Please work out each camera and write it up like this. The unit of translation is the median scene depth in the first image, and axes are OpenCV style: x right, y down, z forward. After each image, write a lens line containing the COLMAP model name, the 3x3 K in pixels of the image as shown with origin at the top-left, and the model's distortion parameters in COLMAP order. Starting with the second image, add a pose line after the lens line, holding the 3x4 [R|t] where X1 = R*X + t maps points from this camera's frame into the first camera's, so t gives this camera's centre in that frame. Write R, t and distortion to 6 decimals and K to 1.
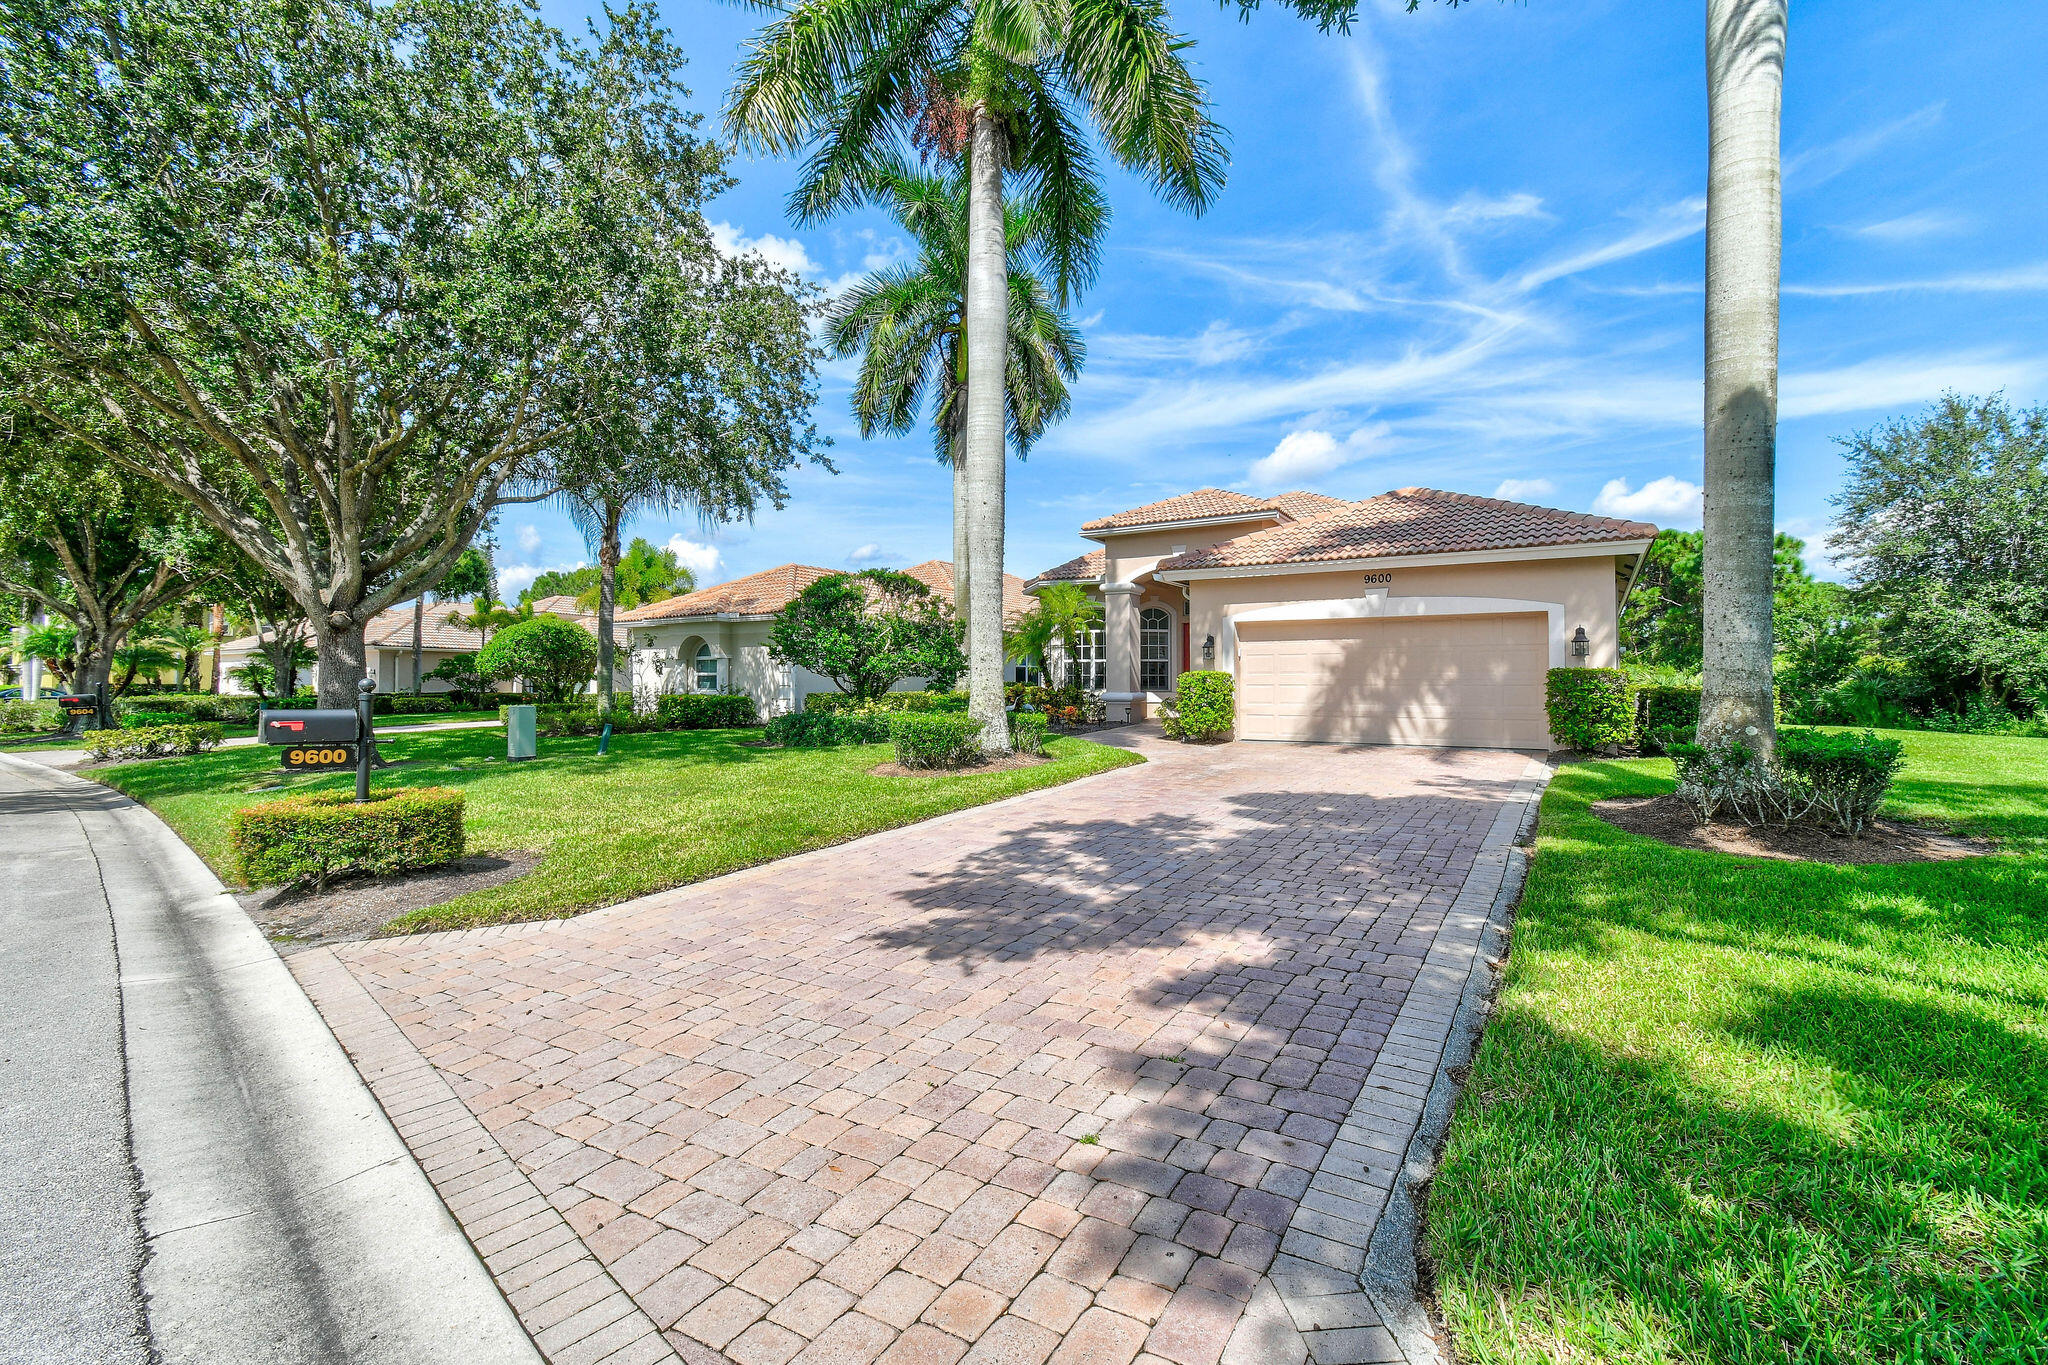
lens RADIAL K [[911.9, 0, 1032.1], [0, 911.9, 674.7], [0, 0, 1]] dist [0.000211, -0.000553]
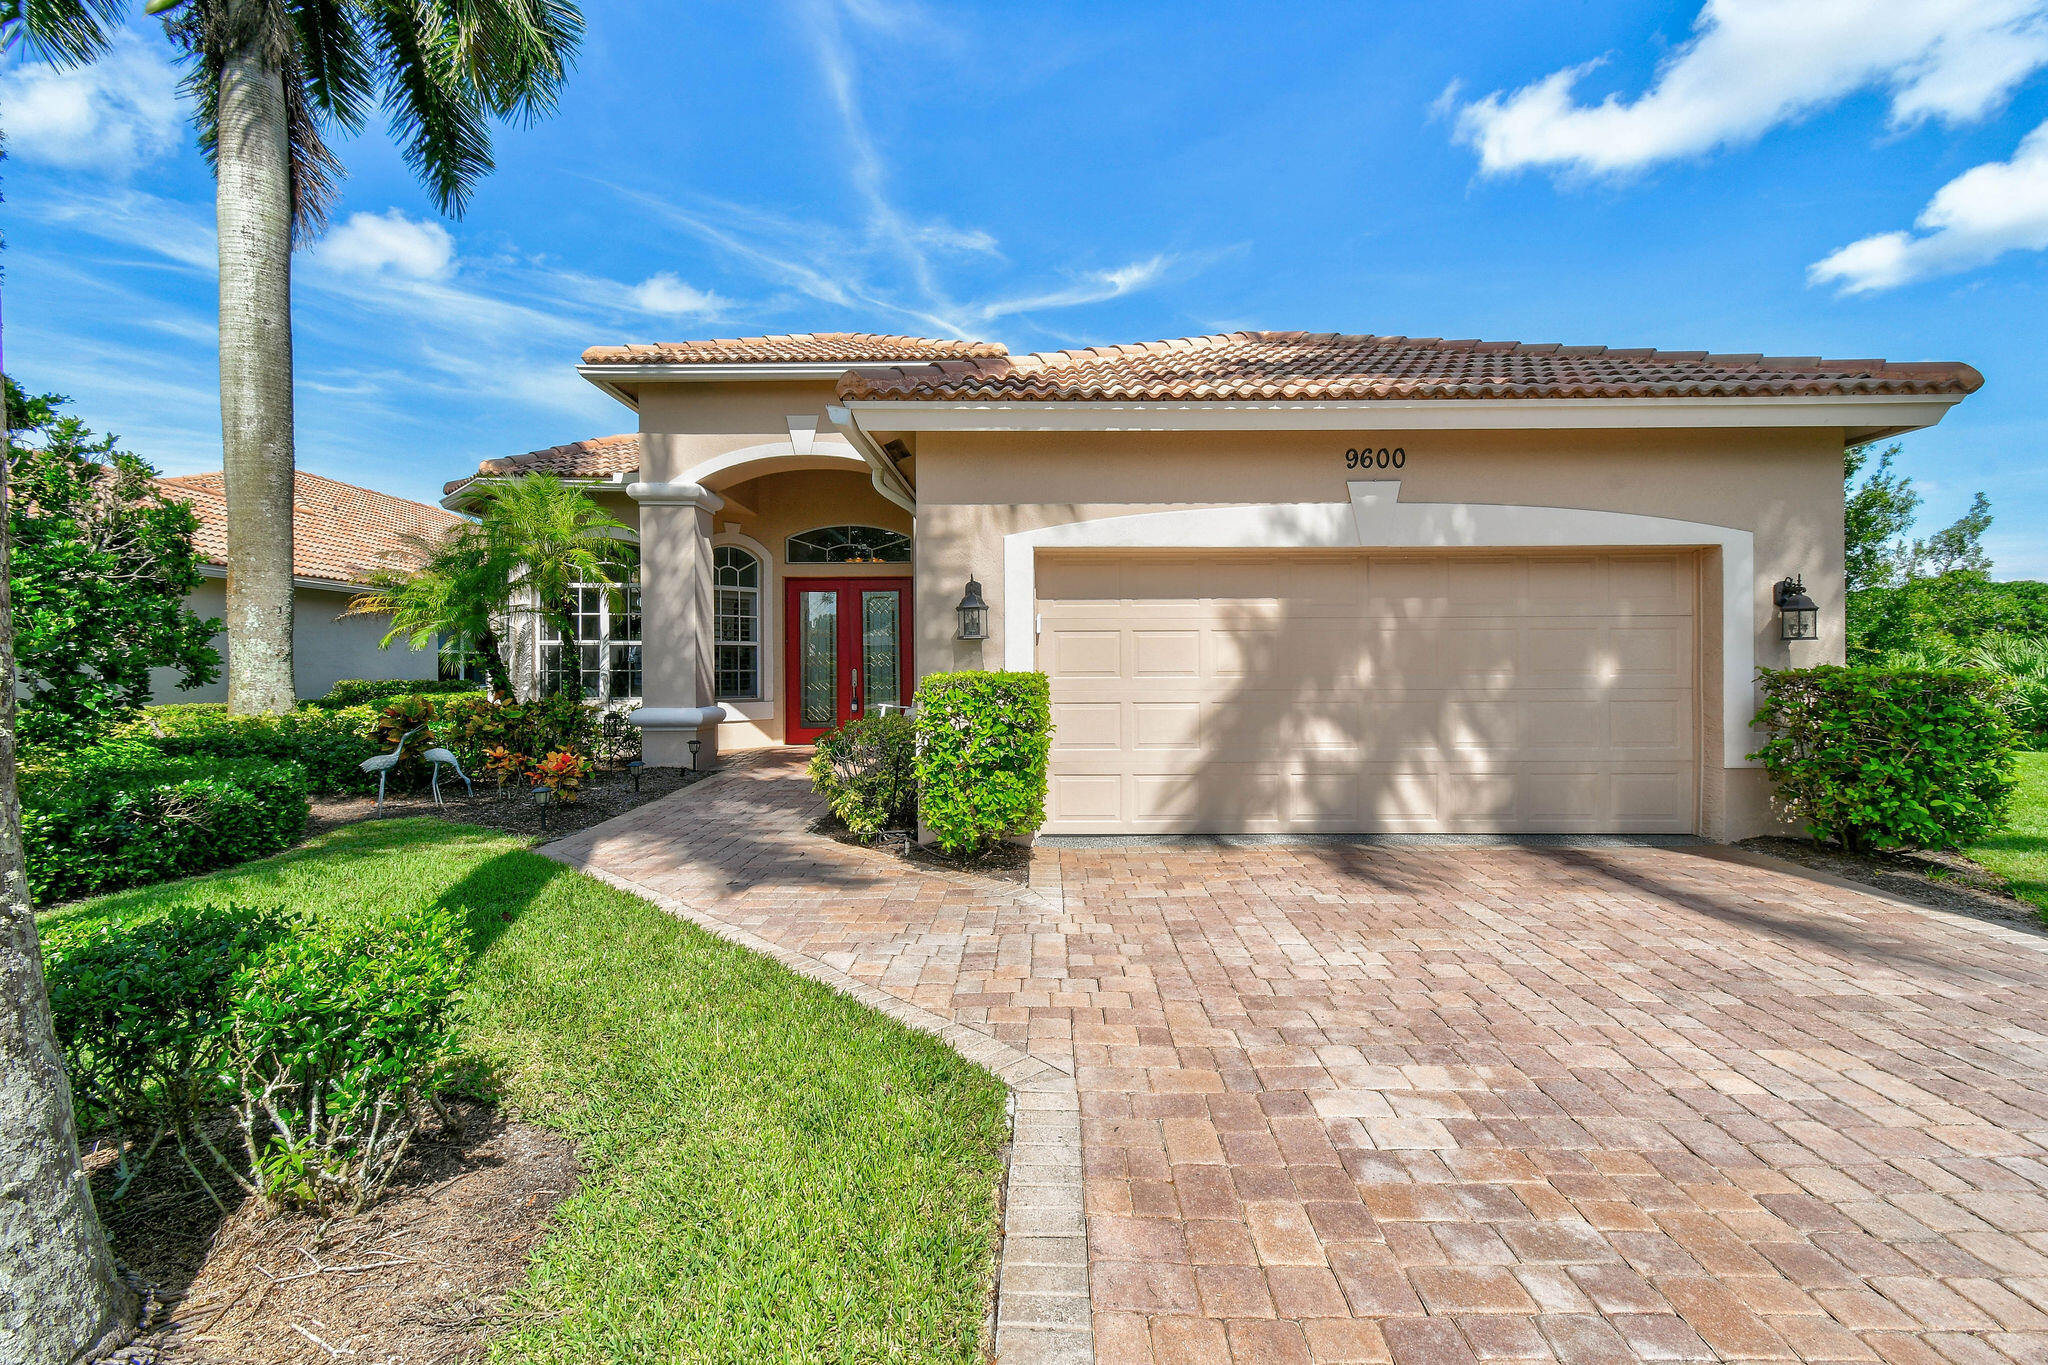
lens RADIAL K [[935.6, 0, 1039.5], [0, 935.6, 649.9], [0, 0, 1]] dist [0.005227, -0.000568]
pose [[0.858138, 0.009753, 0.513326, 0.007811], [-0.003630, 0.999910, -0.012931, -0.005964], [-0.513405, 0.009233, 0.858096, 0.478401]]
